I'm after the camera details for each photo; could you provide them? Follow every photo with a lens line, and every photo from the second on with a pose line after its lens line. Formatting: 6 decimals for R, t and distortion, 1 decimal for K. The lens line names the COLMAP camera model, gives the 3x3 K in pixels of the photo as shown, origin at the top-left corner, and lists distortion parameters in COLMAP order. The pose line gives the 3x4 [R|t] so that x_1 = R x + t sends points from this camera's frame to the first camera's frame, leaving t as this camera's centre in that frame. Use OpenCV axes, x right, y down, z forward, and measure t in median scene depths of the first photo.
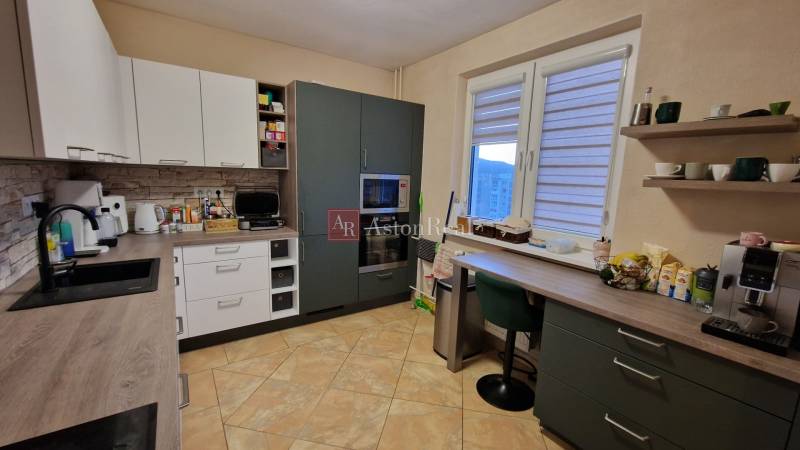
lens RADIAL K [[329.2, 0, 400.7], [0, 329.2, 228.1], [0, 0, 1]] dist [0.001672, -0.003143]
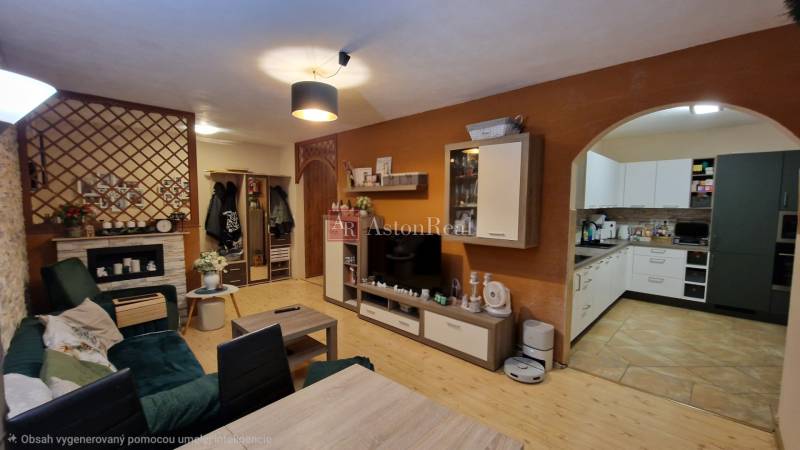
lens RADIAL K [[329.2, 0, 396.9], [0, 329.2, 228.2], [0, 0, 1]] dist [0.001672, -0.003143]
pose [[0.197912, 0.045240, -0.979175, 0.939421], [-0.153893, 0.987981, 0.014542, 0.127445], [0.968064, 0.147810, 0.202495, -0.786132]]
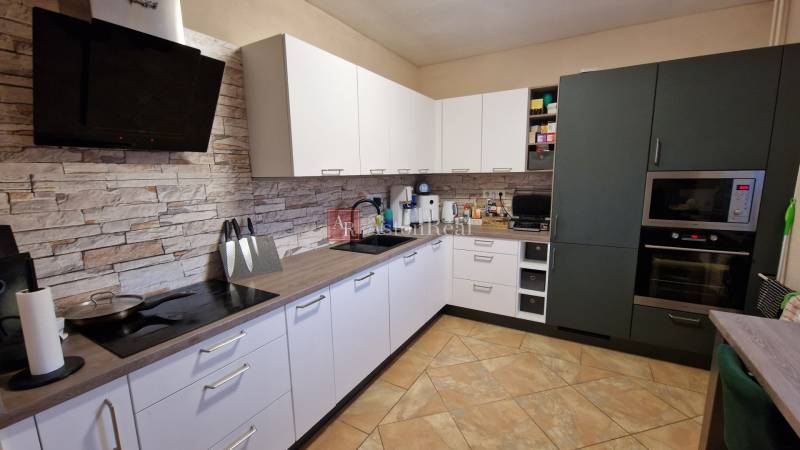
lens RADIAL K [[329.2, 0, 395.6], [0, 329.2, 227.8], [0, 0, 1]] dist [0.001672, -0.003143]
pose [[0.424063, 0.106232, -0.899381, 0.356832], [-0.113492, 0.991501, 0.063600, -0.024351], [0.898493, 0.075102, 0.432515, 0.190869]]
